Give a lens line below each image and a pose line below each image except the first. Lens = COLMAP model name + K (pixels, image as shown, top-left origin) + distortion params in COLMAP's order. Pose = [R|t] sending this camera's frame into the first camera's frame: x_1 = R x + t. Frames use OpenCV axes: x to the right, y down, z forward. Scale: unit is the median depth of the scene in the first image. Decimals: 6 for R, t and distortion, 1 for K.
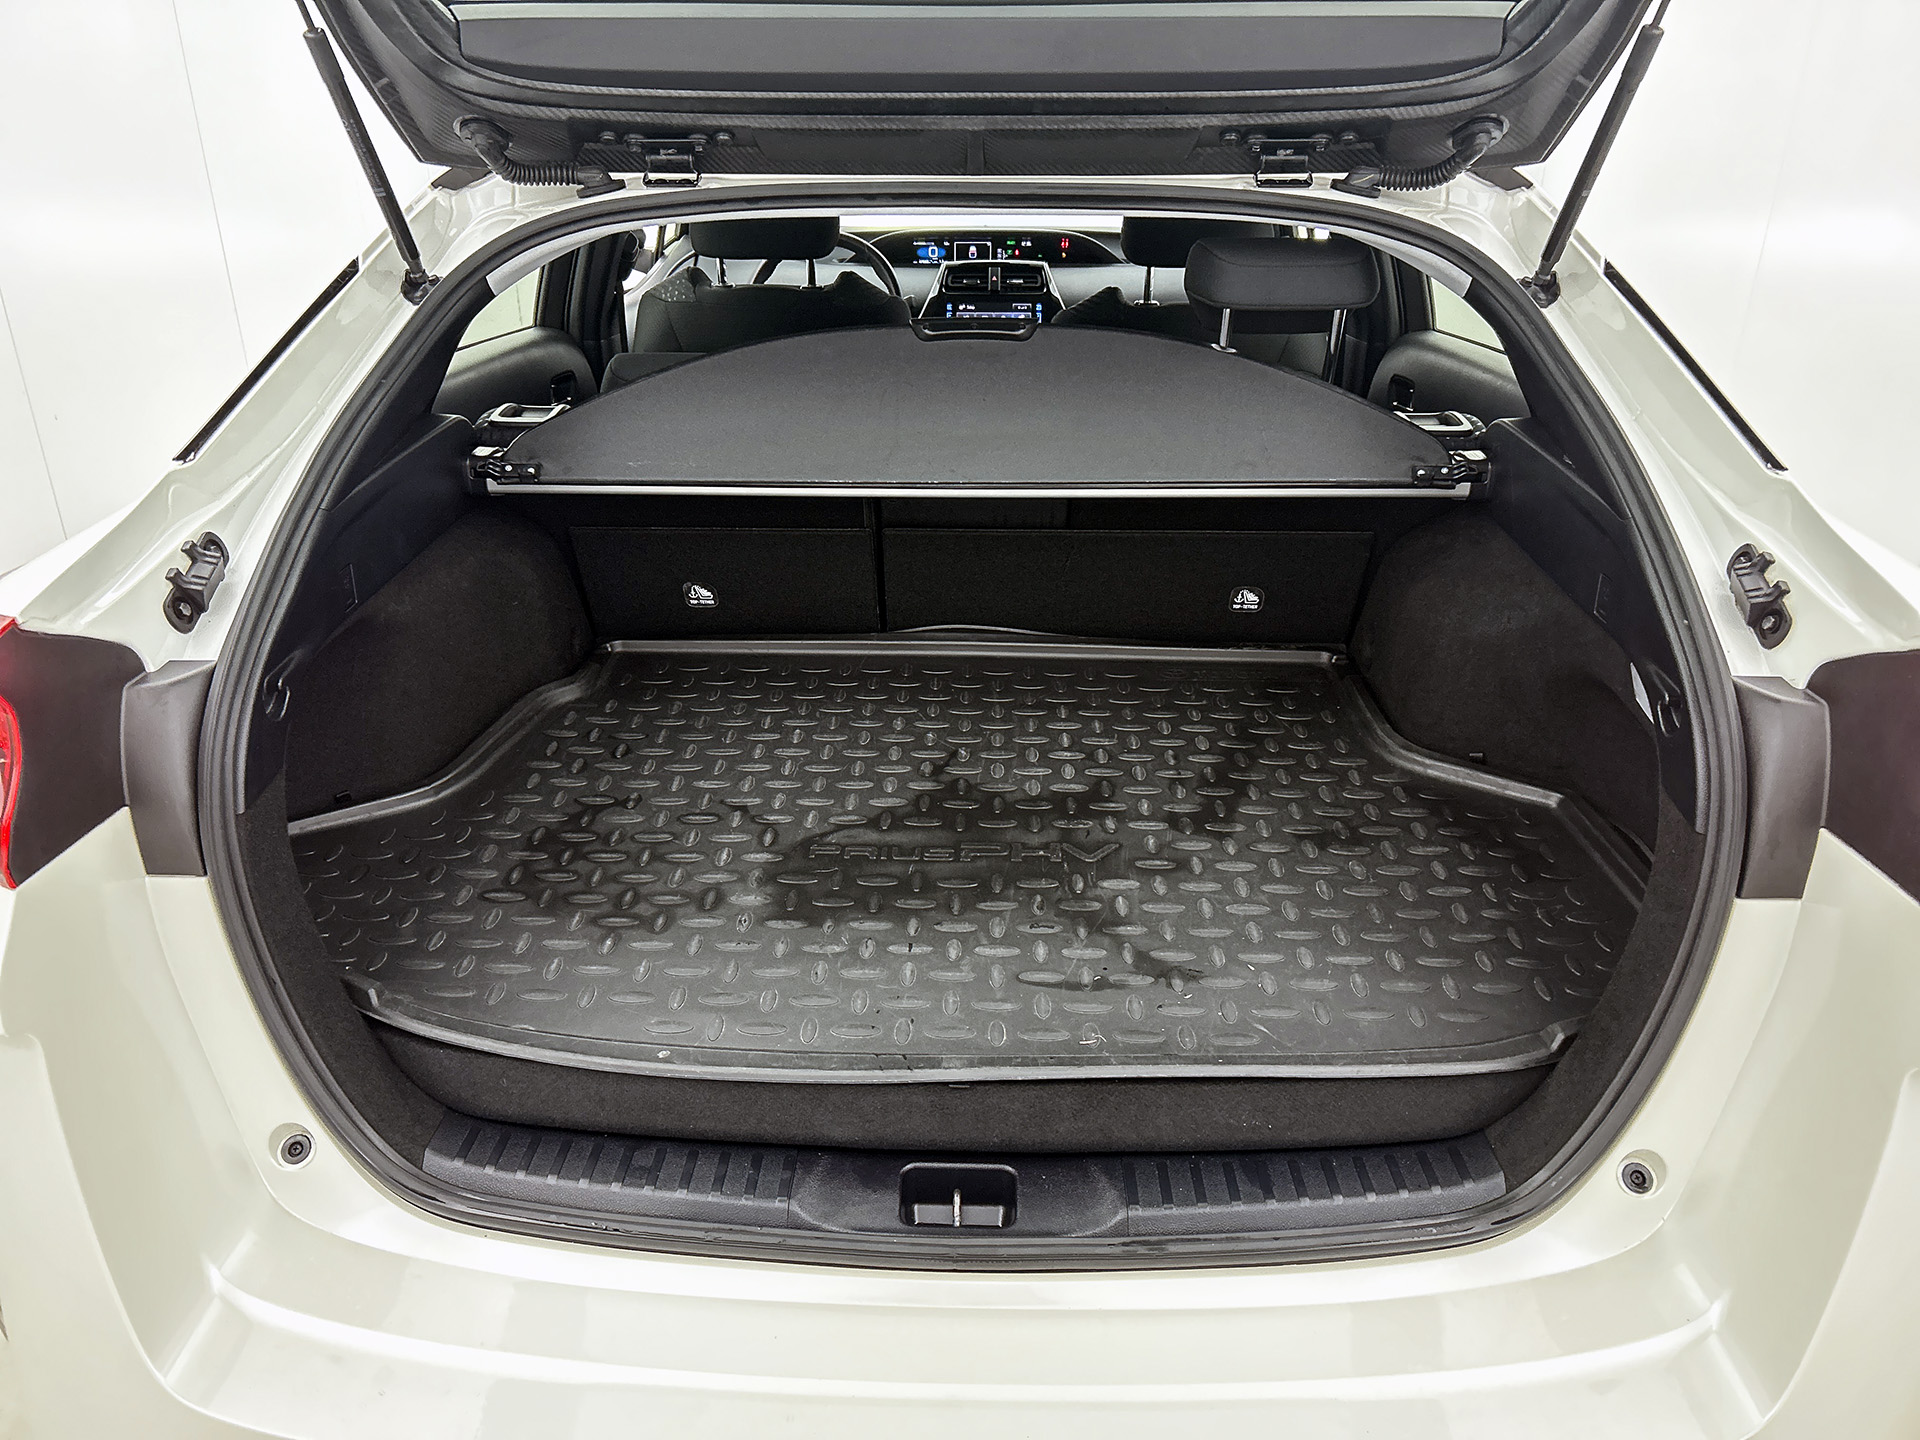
lens RADIAL K [[1476.1, 0, 957.8], [0, 1476.1, 720.1], [0, 0, 1]] dist [0.036663, -0.044564]
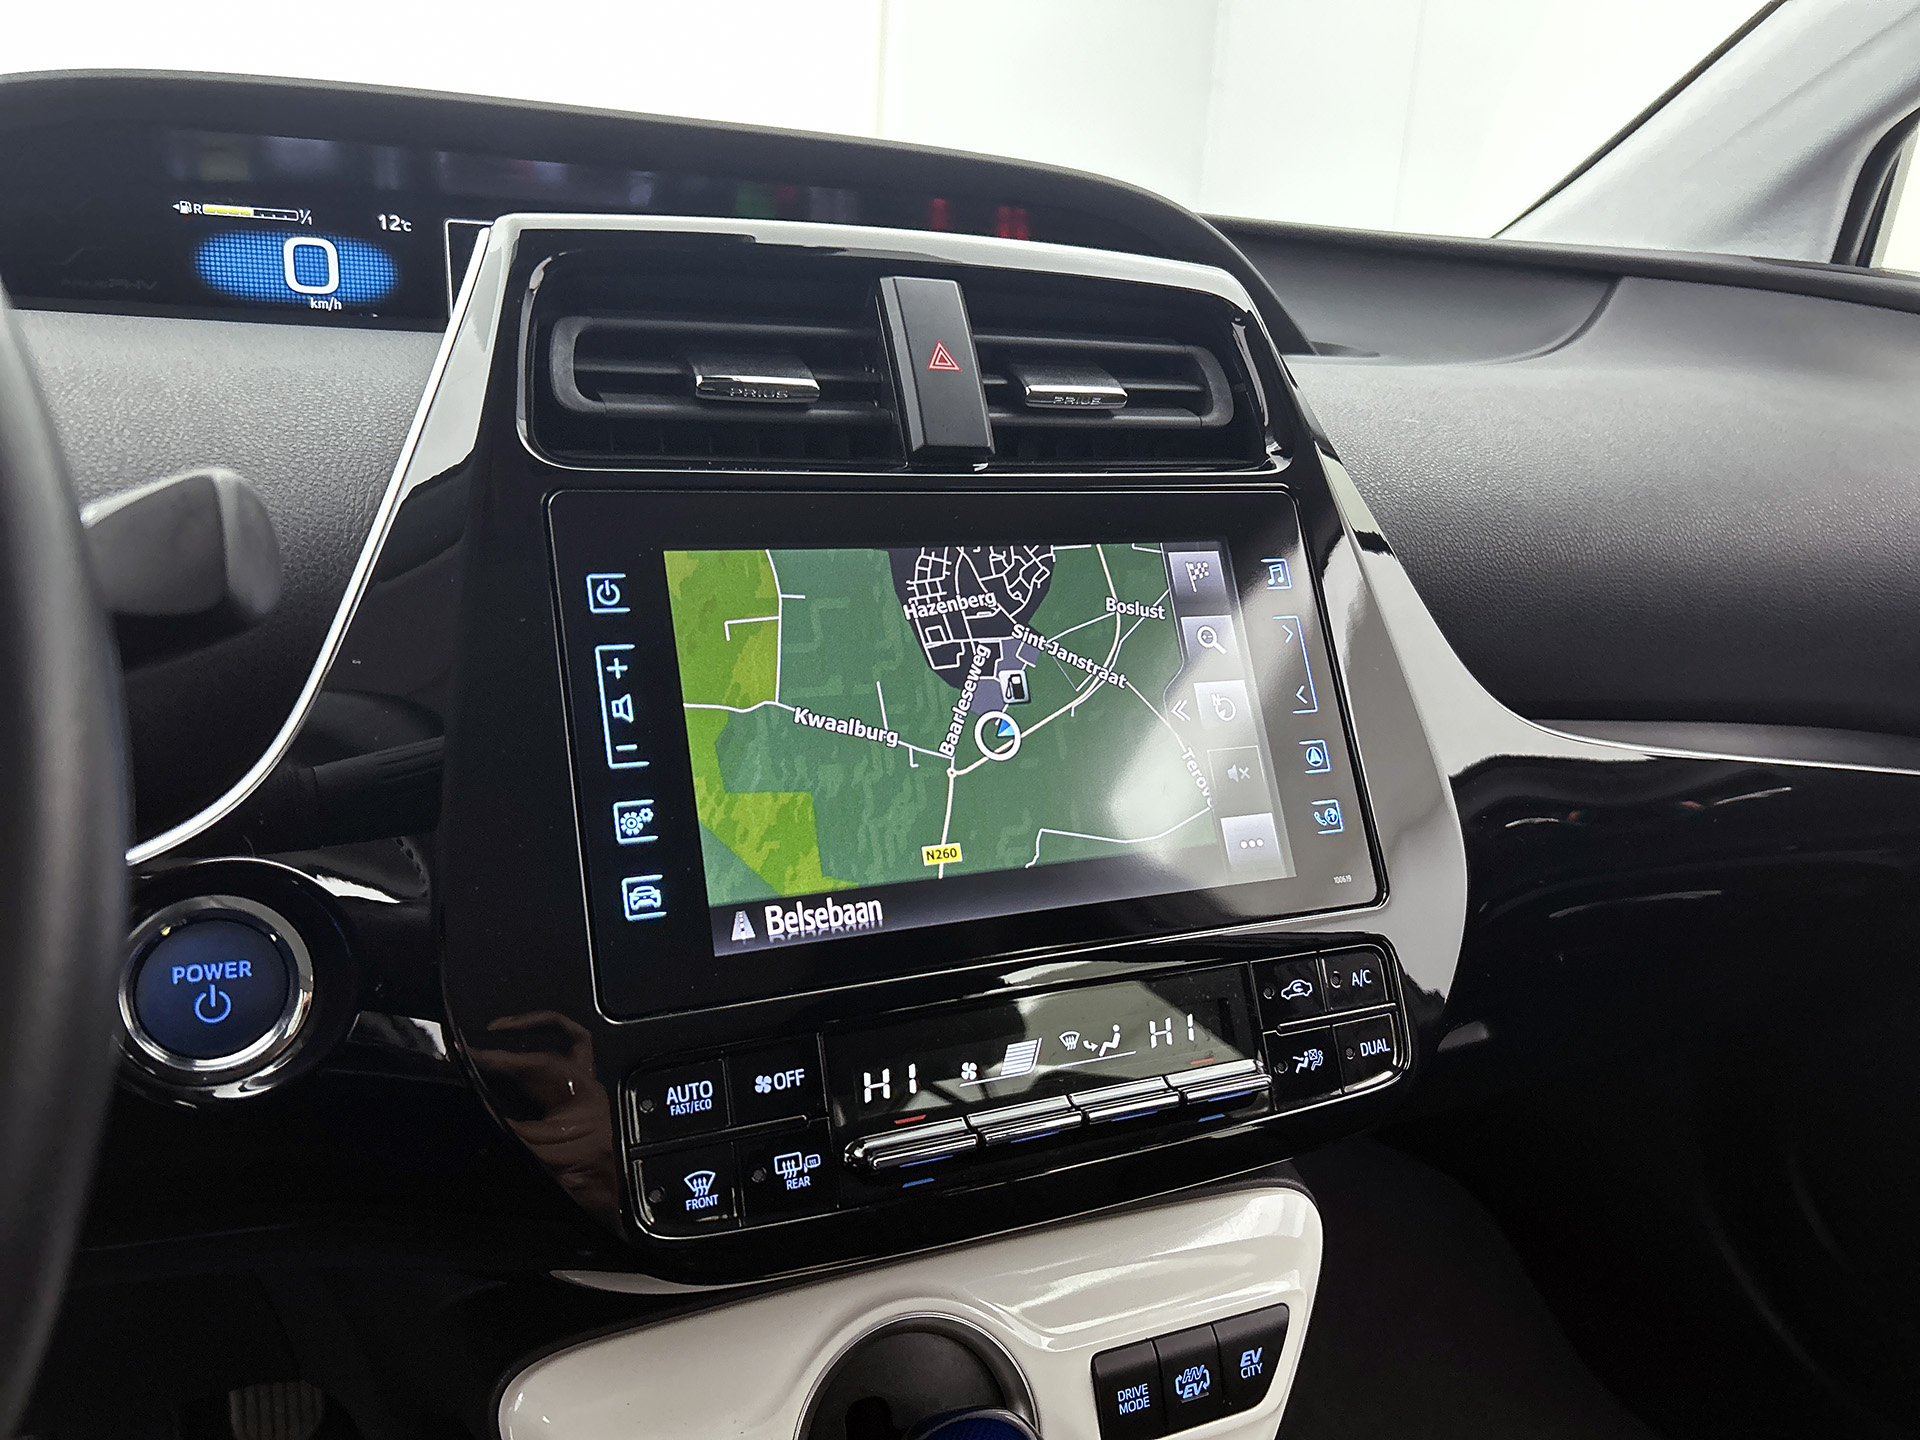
lens RADIAL K [[1476.1, 0, 966.3], [0, 1476.1, 721.5], [0, 0, 1]] dist [0.036663, -0.044564]
pose [[0.894256, -0.069684, 0.442098, -0.030209], [0.140083, 0.981752, -0.128609, -0.251557], [-0.425068, 0.176939, 0.887699, 0.891800]]
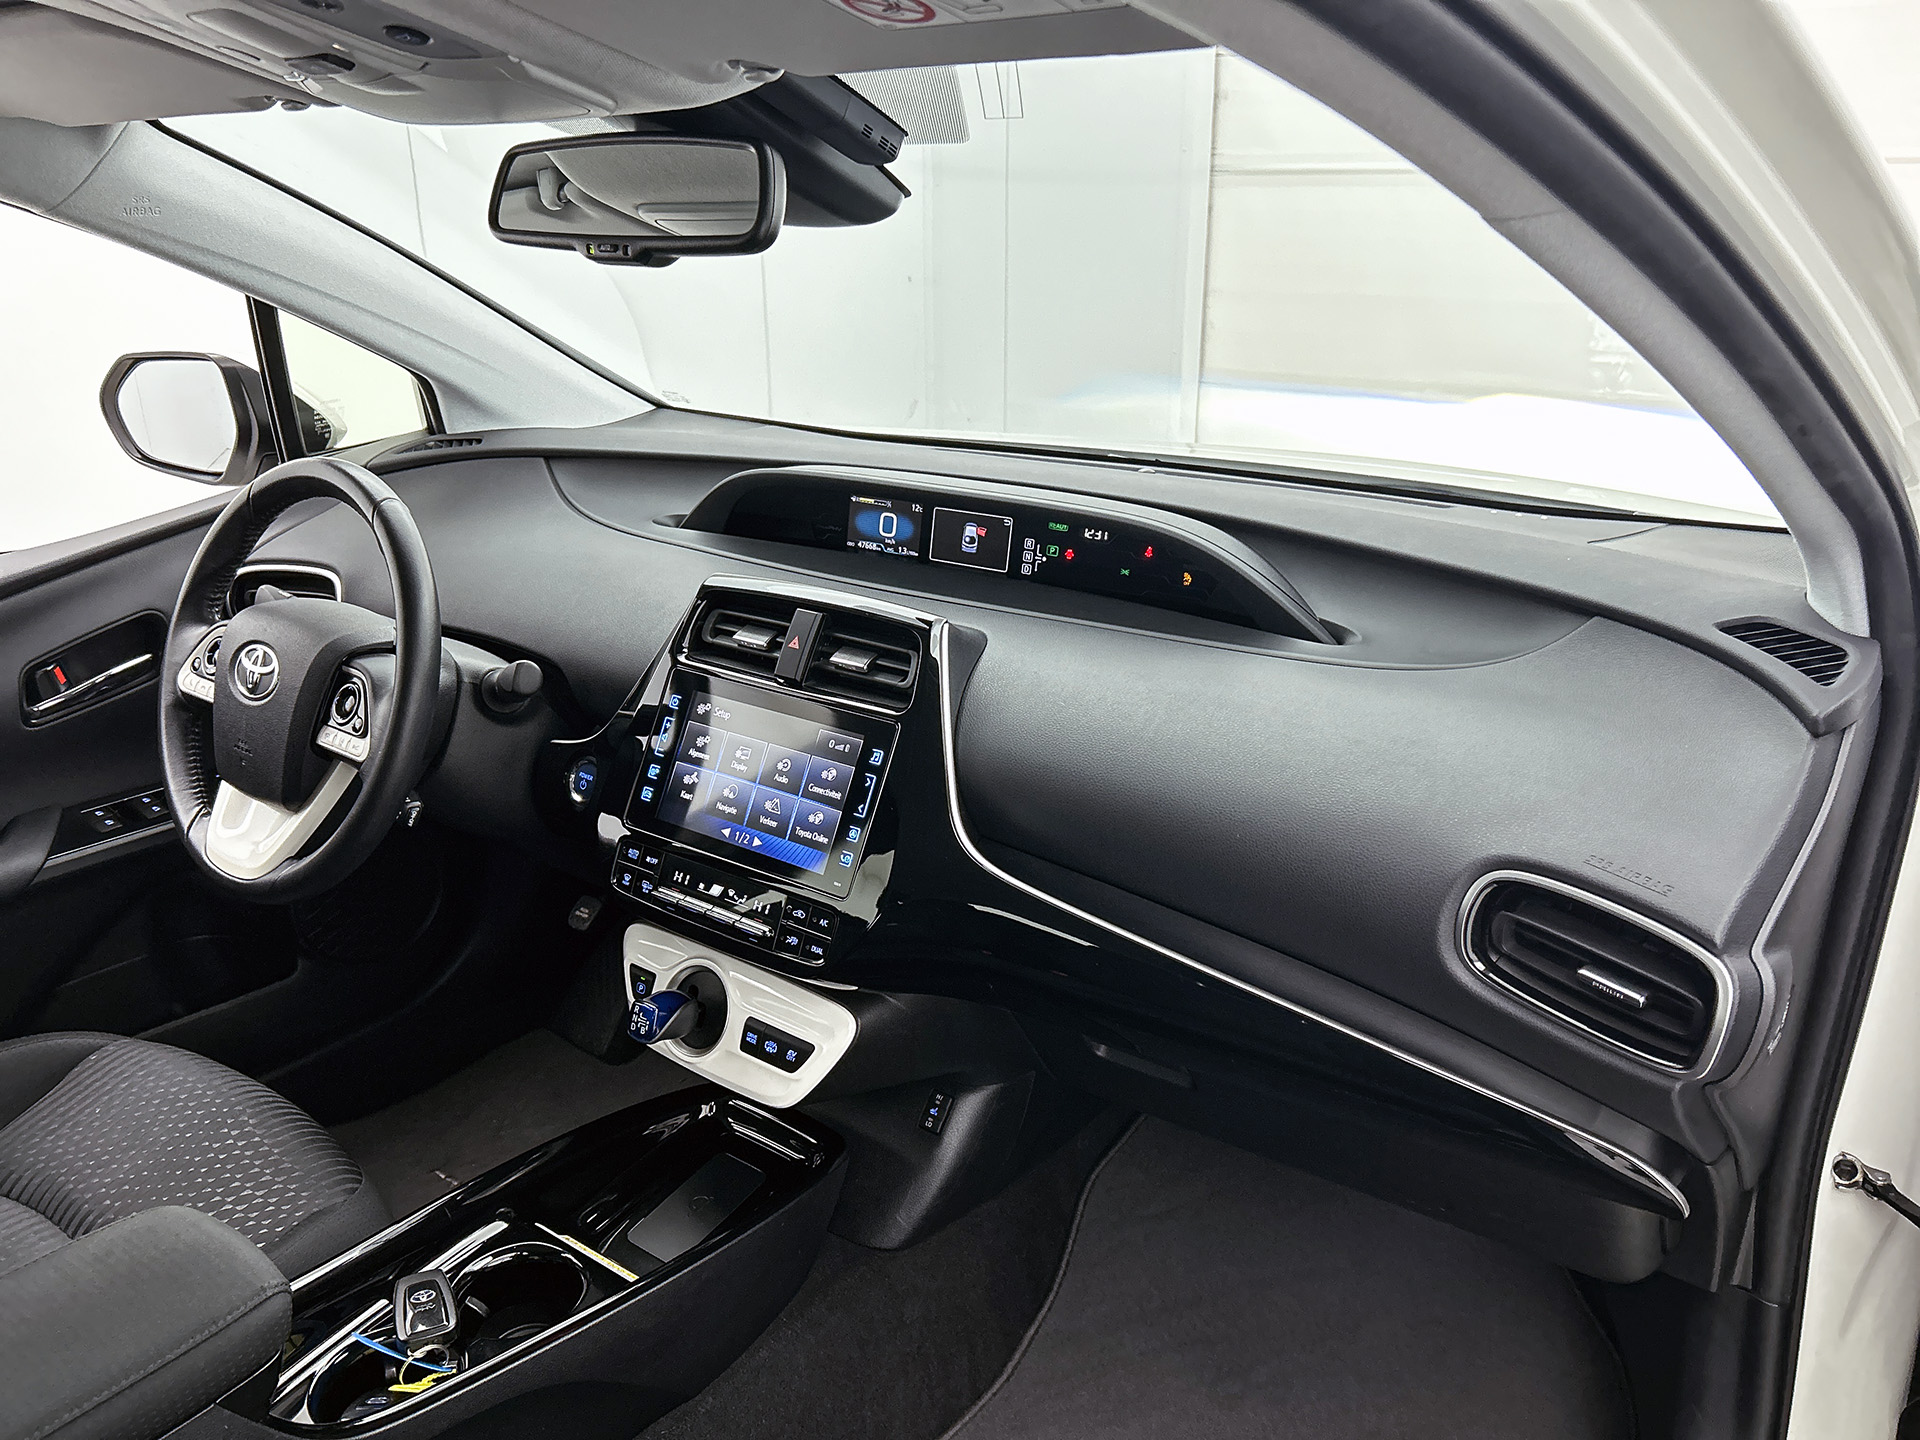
lens RADIAL K [[1476.1, 0, 932.0], [0, 1476.1, 719.6], [0, 0, 1]] dist [0.036663, -0.044564]
pose [[0.809159, 0.194744, -0.554379, 0.233483], [-0.243061, 0.969909, -0.014053, -0.283739], [0.534961, 0.146119, 0.832145, 0.743512]]
